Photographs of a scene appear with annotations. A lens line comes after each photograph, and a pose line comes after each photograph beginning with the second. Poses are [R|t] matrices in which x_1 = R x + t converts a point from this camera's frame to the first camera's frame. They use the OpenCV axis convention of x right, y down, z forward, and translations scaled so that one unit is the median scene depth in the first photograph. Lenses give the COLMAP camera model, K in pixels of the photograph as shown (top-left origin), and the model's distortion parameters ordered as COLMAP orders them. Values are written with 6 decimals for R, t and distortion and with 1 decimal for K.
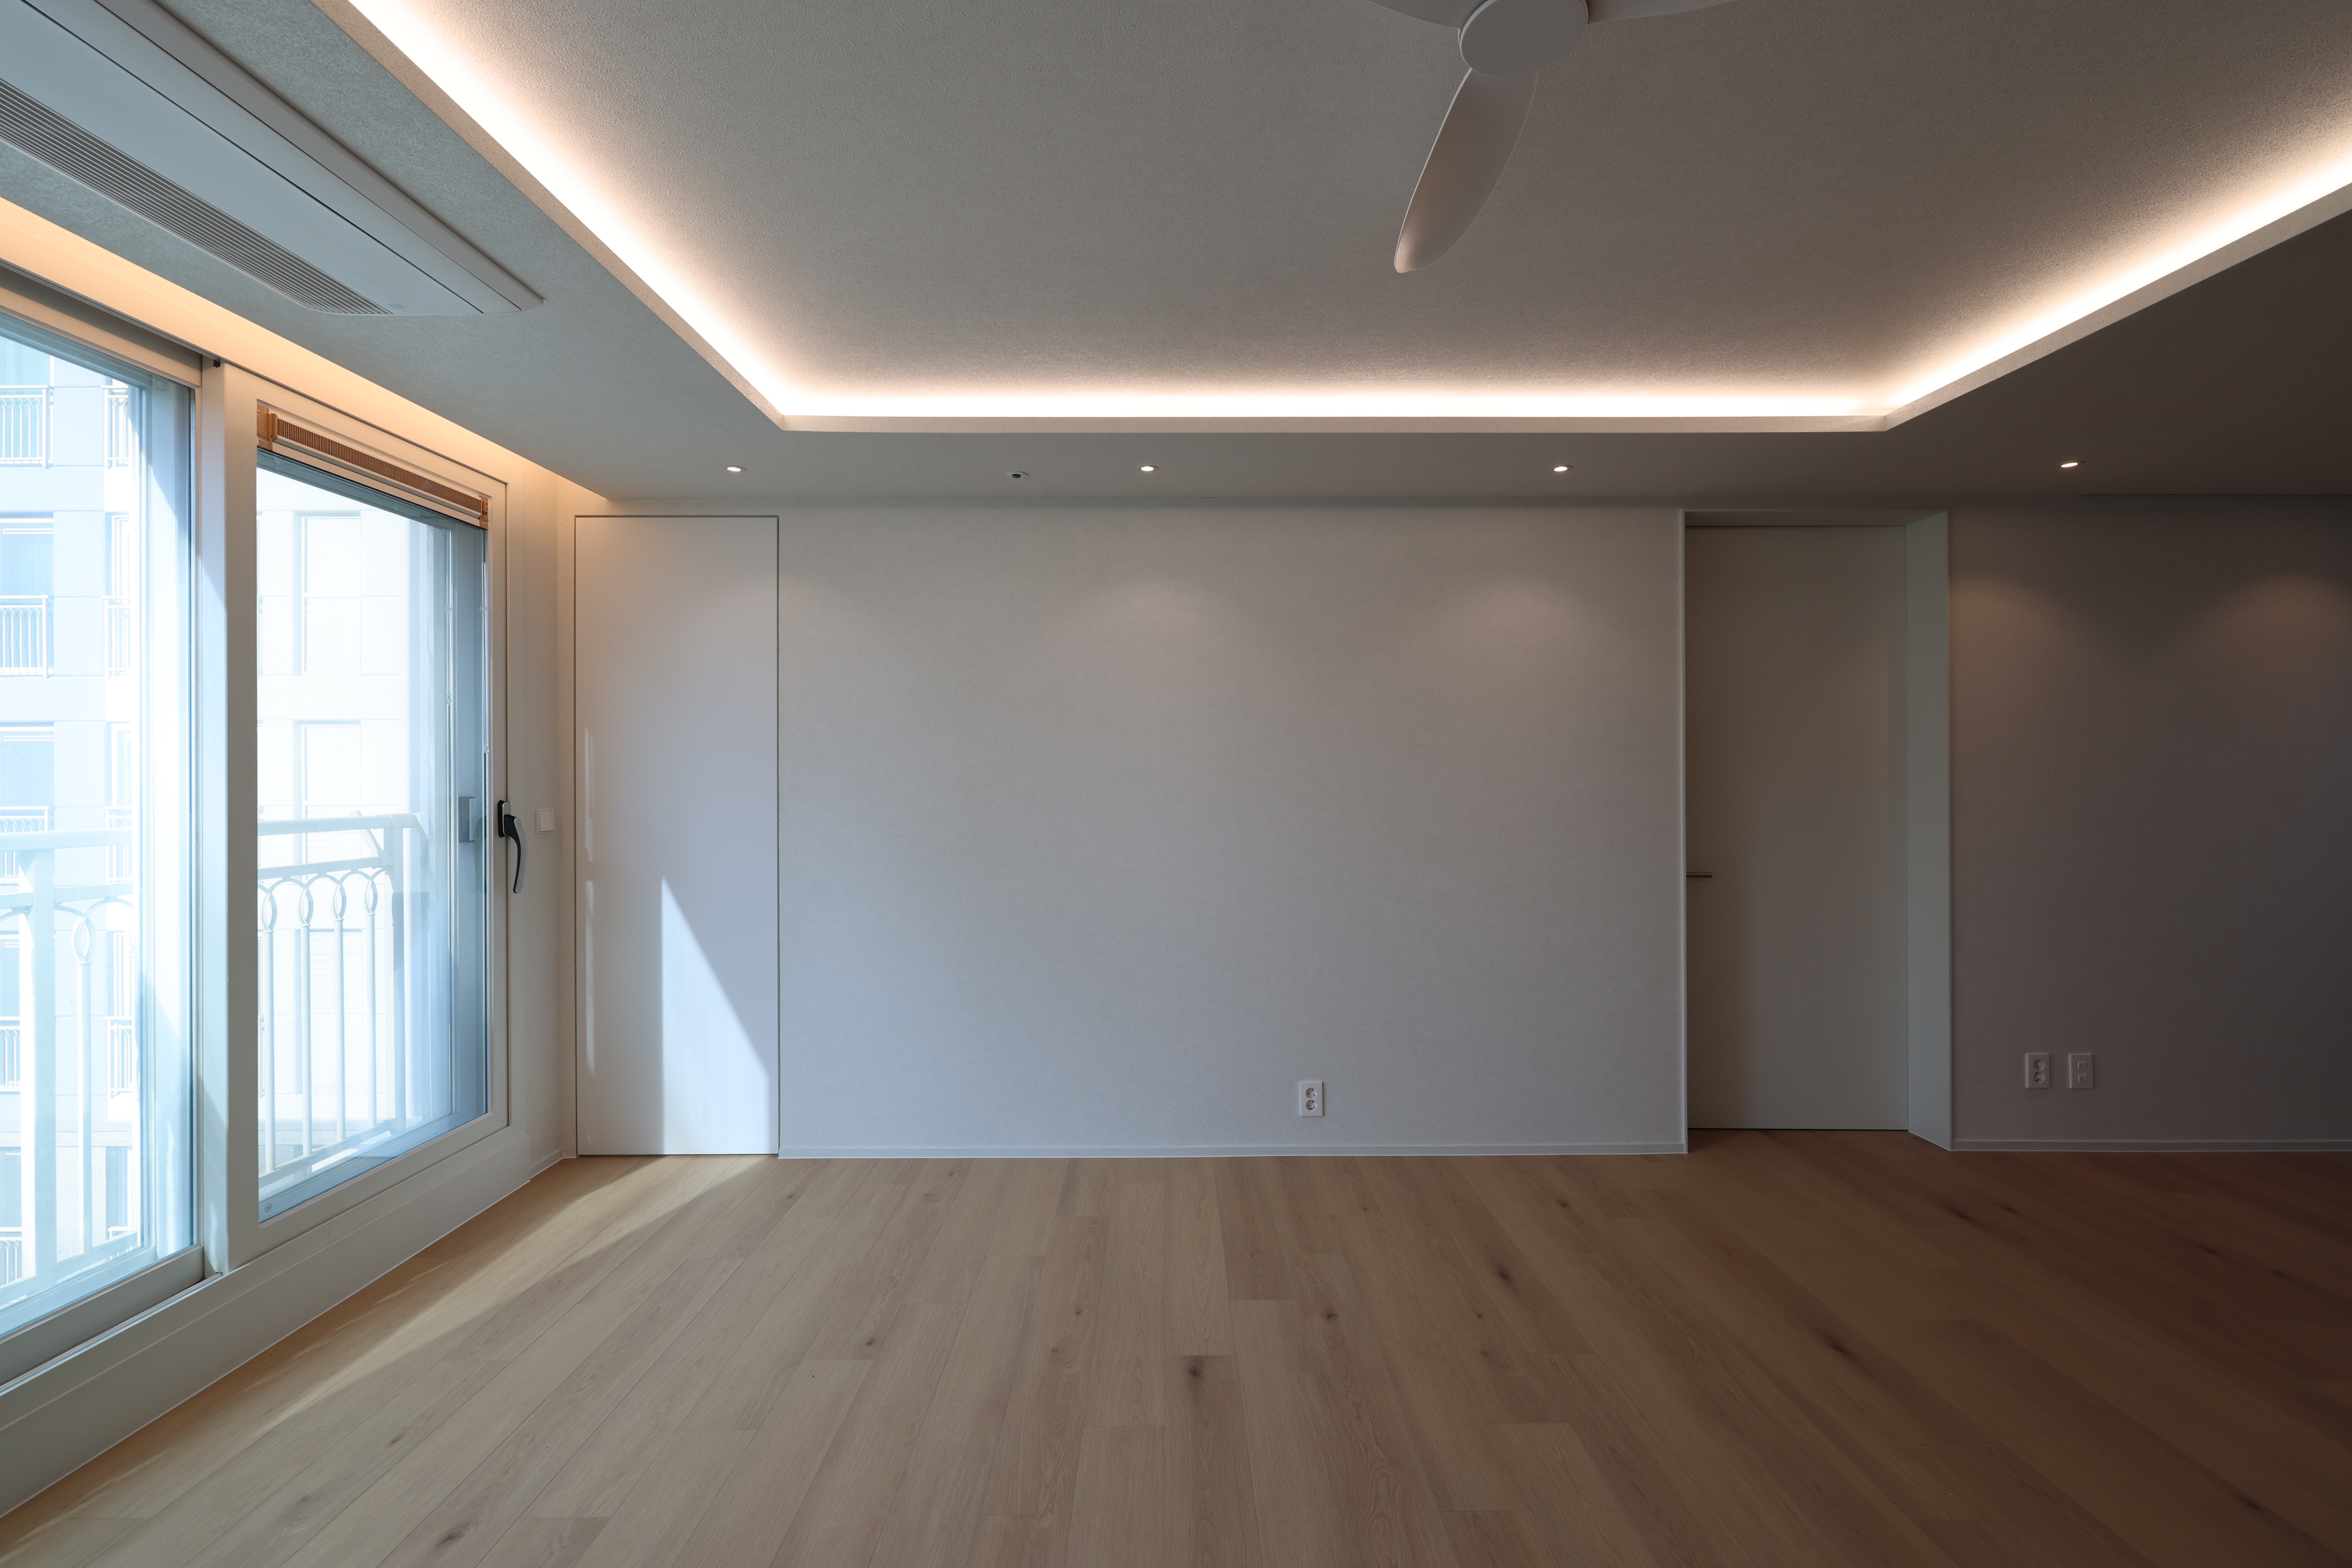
lens RADIAL K [[985.7, 0, 1176.0], [0, 985.7, 784.0], [0, 0, 1]] dist [0.002106, 0.000301]
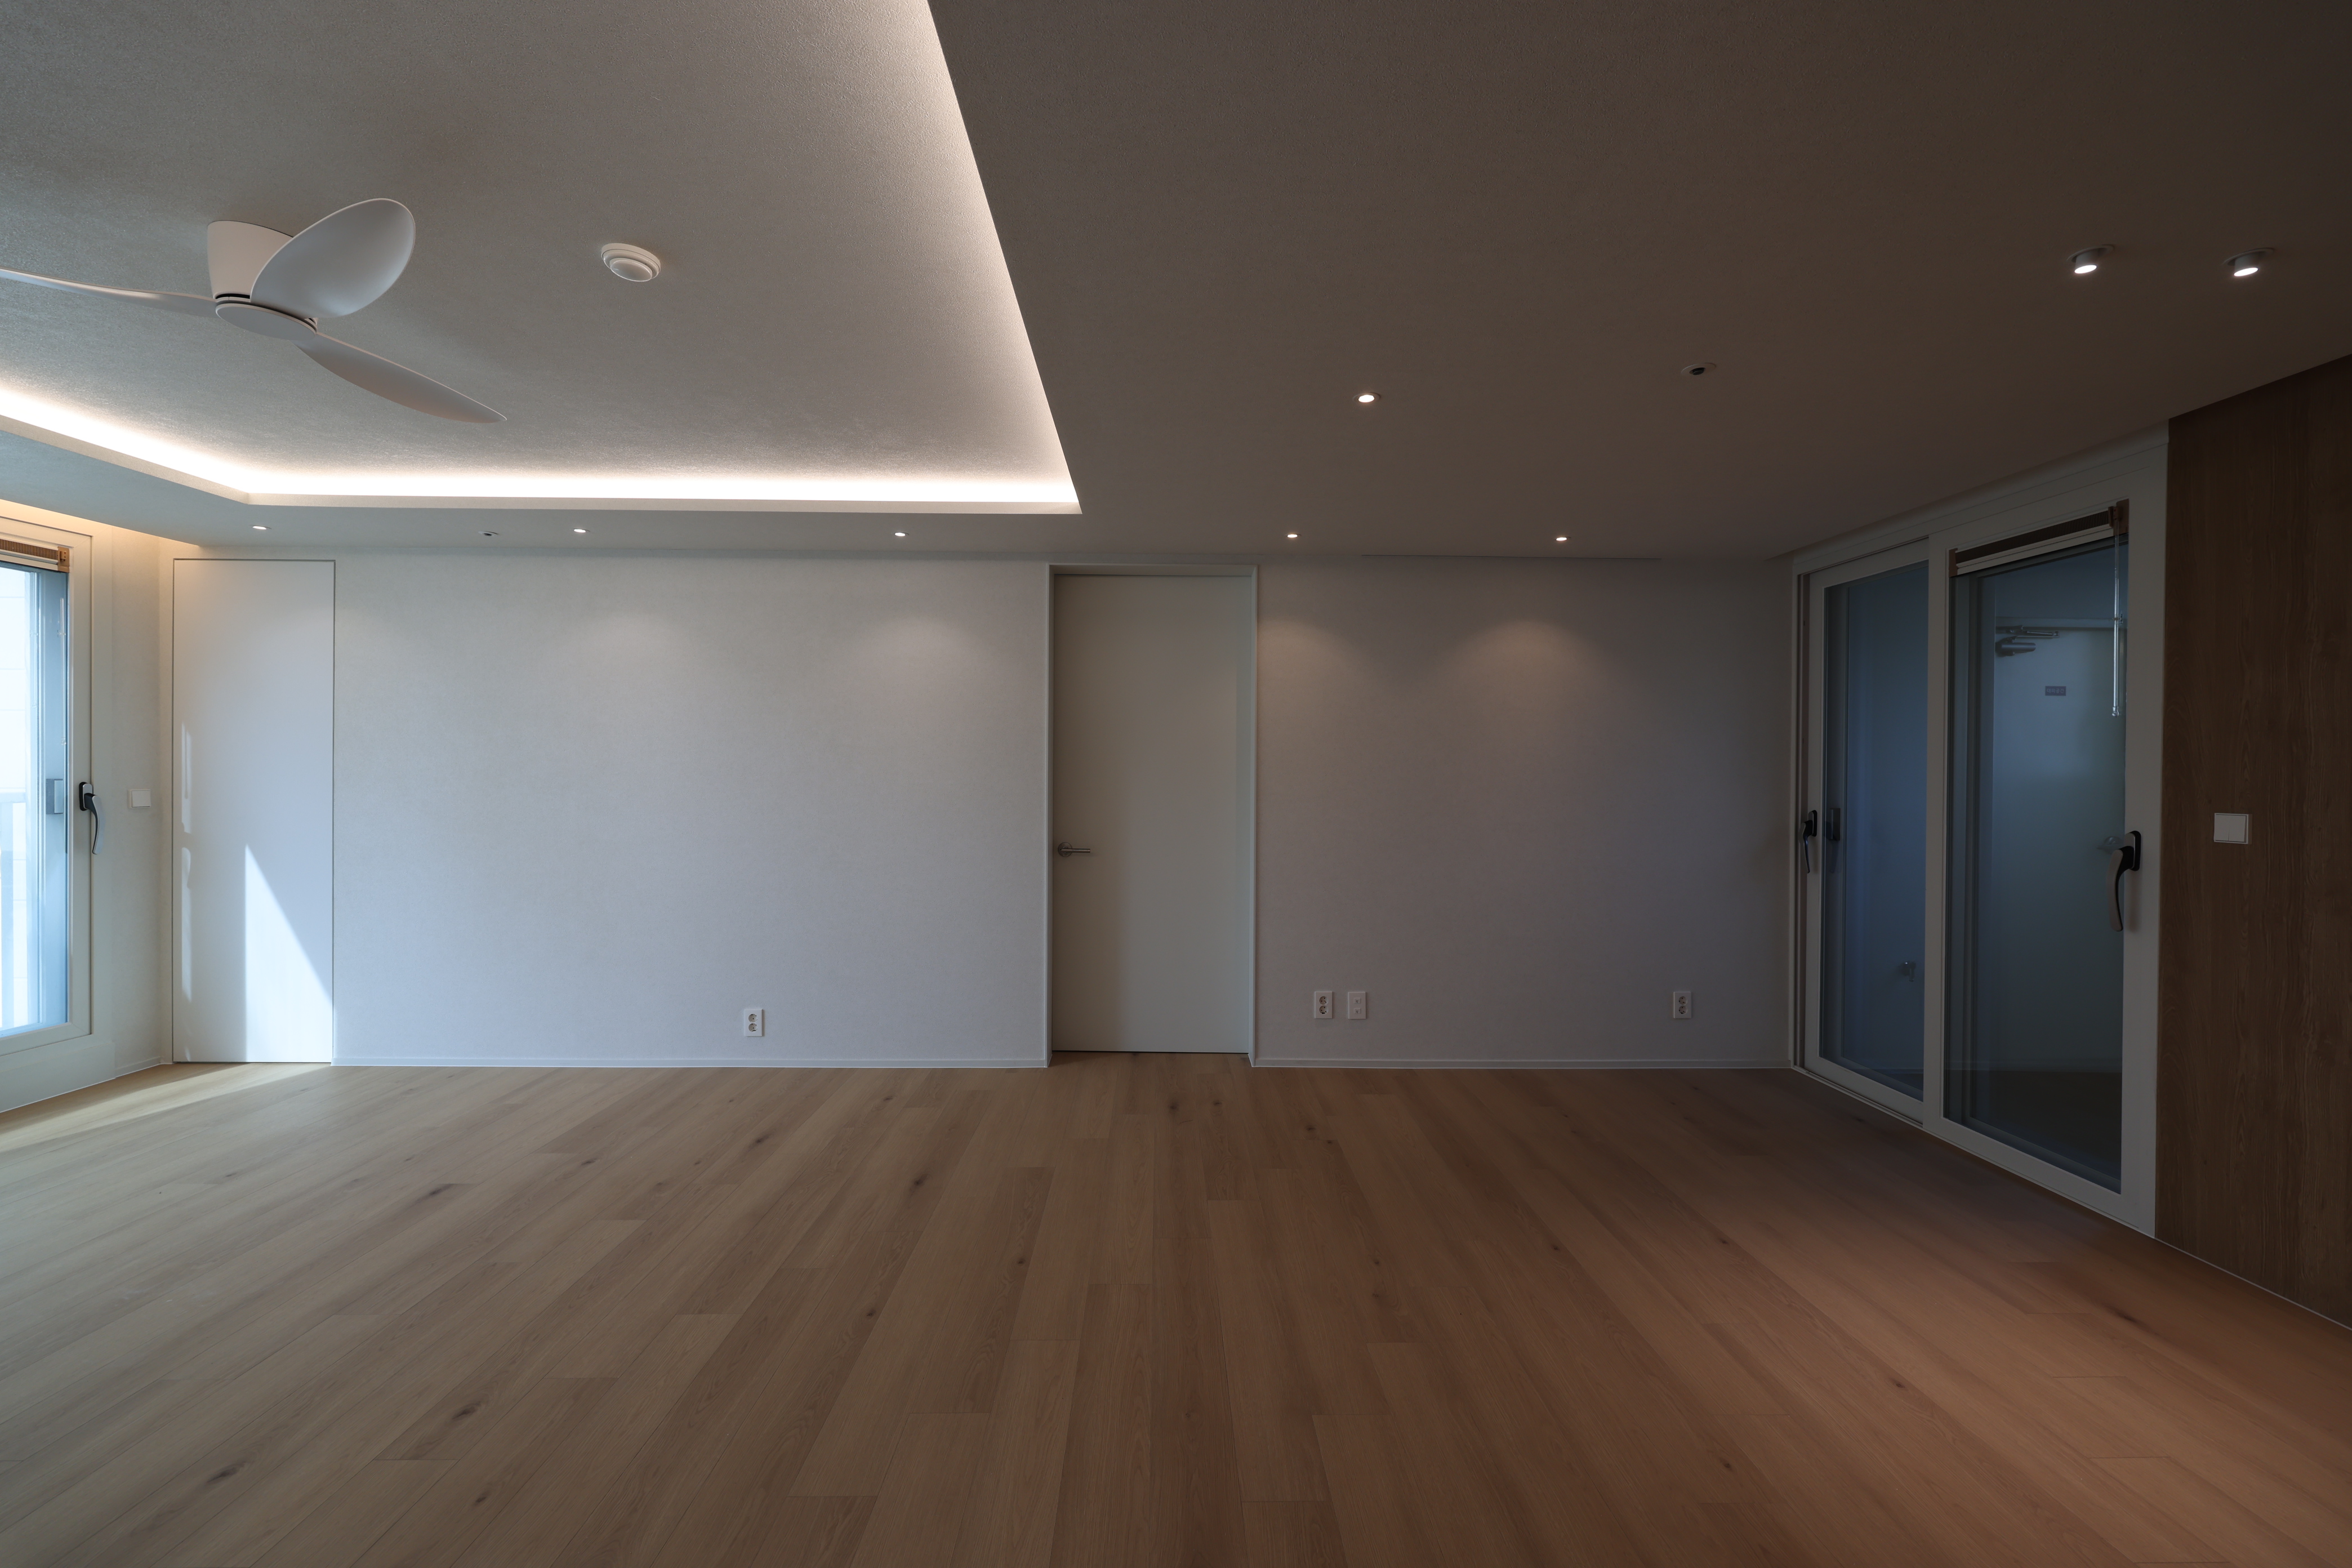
lens RADIAL K [[943.8, 0, 1175.5], [0, 943.8, 775.9], [0, 0, 1]] dist [0.000021, -0.000228]
pose [[0.999951, 0.008951, 0.004256, 0.681087], [-0.008934, 0.999952, -0.004022, 0.001163], [-0.004292, 0.003984, 0.999983, -0.222000]]
